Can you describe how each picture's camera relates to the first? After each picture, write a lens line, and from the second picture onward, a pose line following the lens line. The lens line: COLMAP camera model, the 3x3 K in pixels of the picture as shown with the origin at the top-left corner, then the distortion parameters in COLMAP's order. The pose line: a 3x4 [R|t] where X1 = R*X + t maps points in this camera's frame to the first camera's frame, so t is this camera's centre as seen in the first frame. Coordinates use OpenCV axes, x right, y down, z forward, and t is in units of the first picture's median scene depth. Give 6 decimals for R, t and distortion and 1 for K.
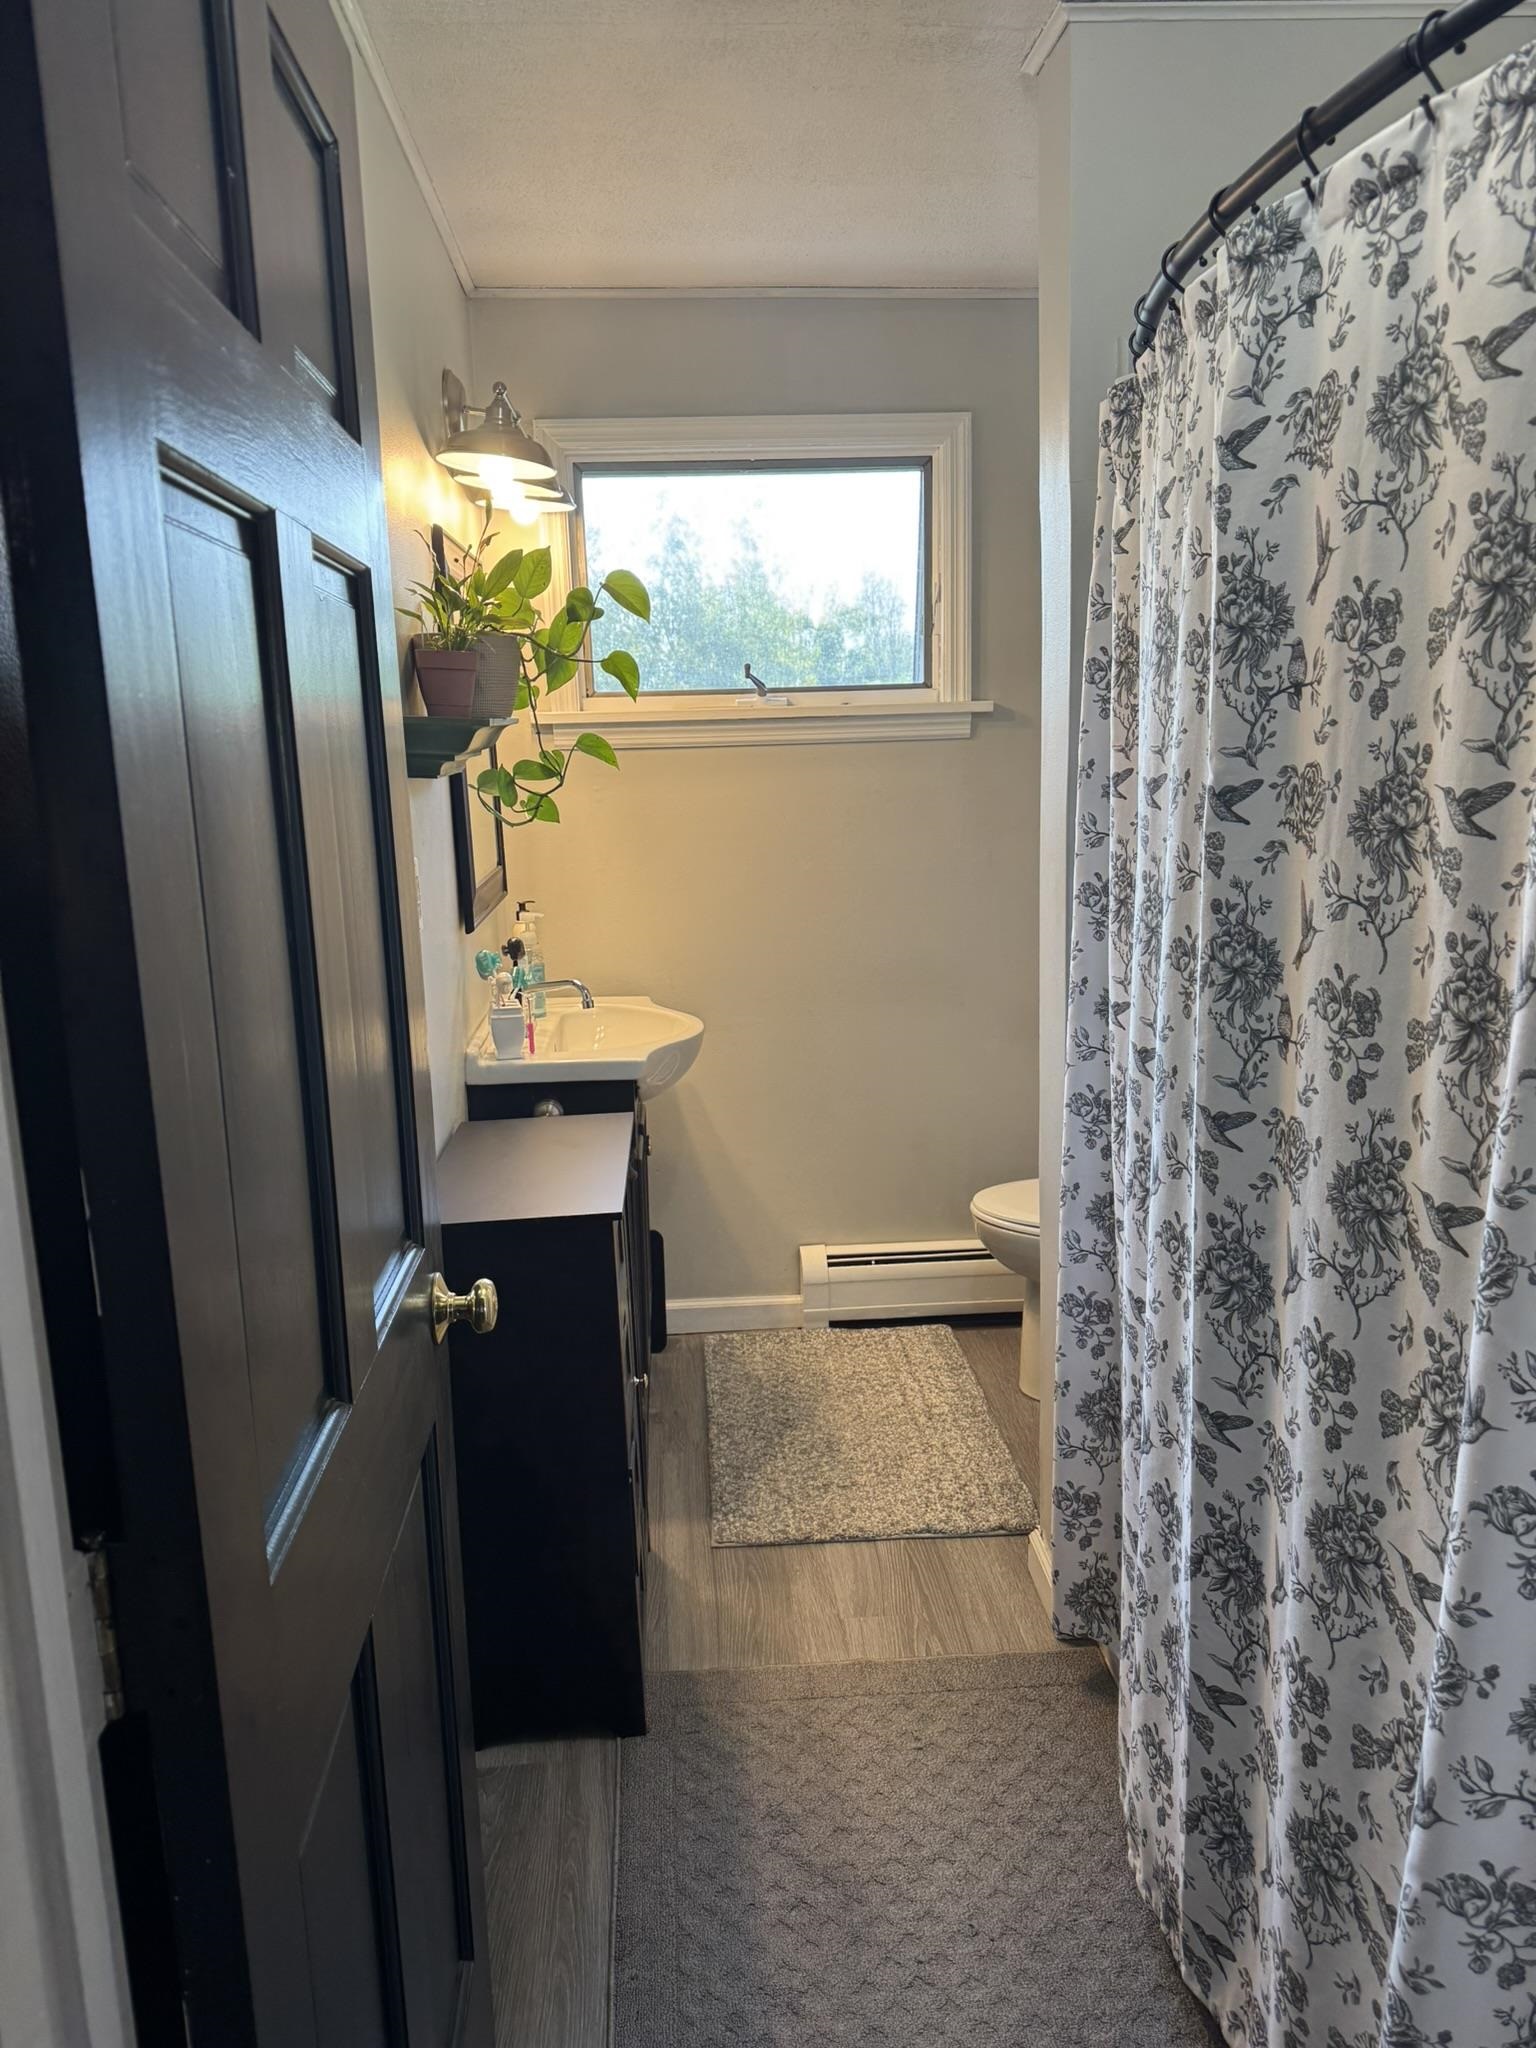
lens RADIAL K [[1446.1, 0, 767.0], [0, 1446.1, 1027.5], [0, 0, 1]] dist [0.055393, -0.001811]
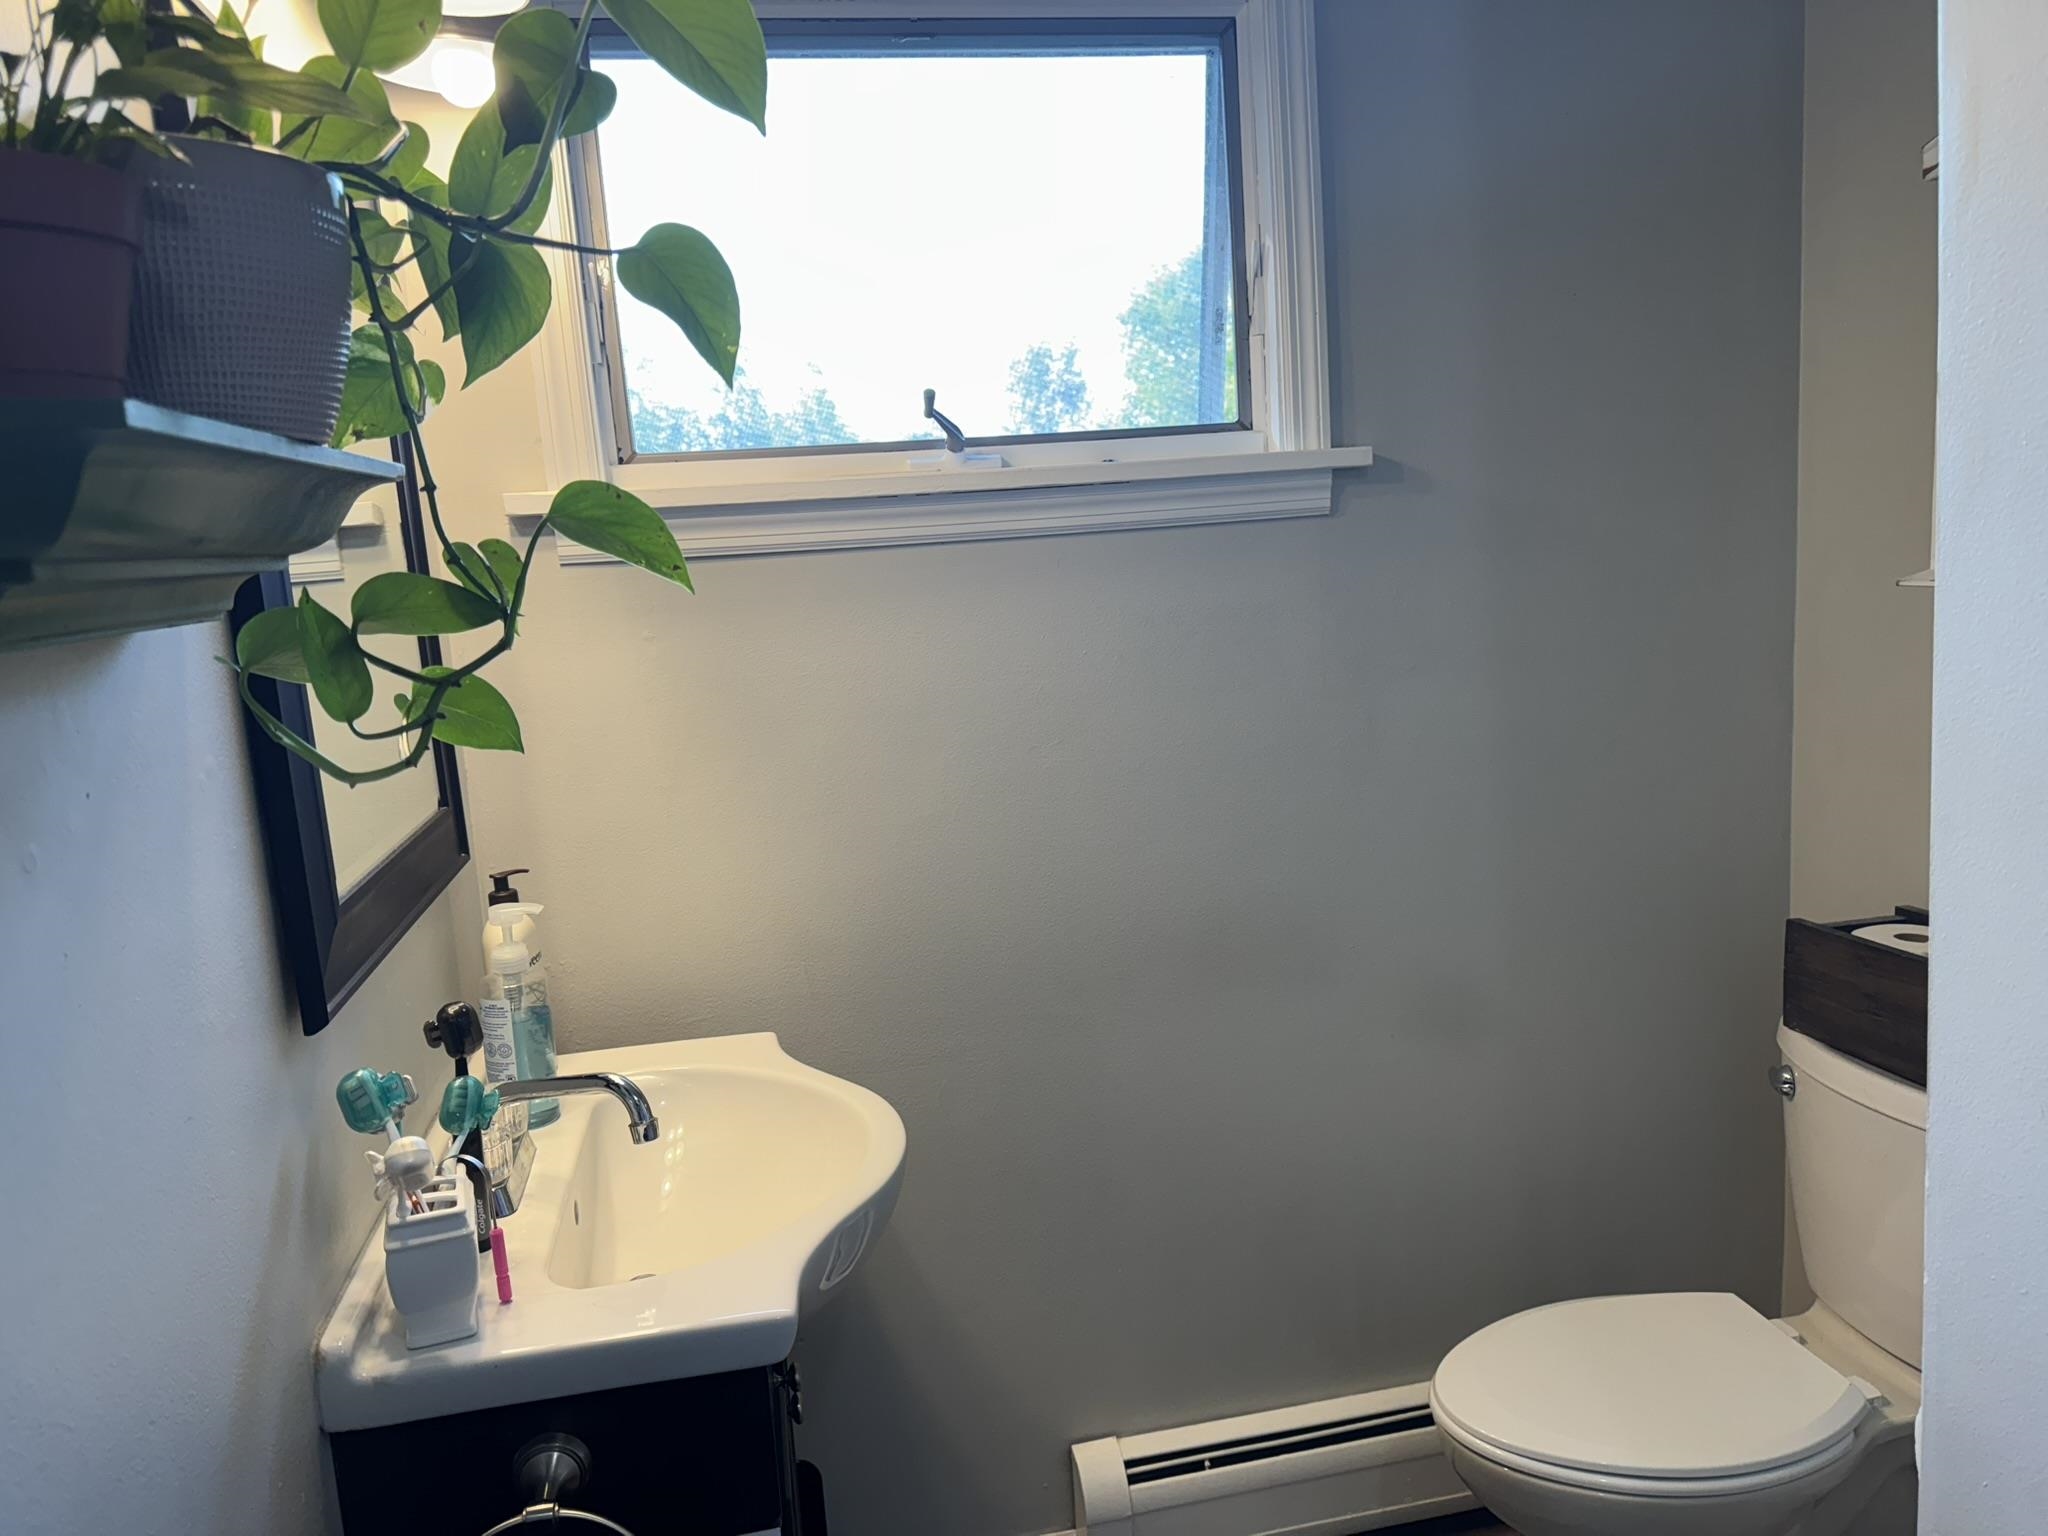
lens RADIAL K [[1446.1, 0, 1029.3], [0, 1446.1, 762.4], [0, 0, 1]] dist [0.055393, -0.001811]
pose [[0.990681, -0.060044, 0.122252, -0.049597], [0.067381, 0.996110, -0.056791, -0.082201], [-0.118366, 0.064499, 0.990873, 0.476340]]
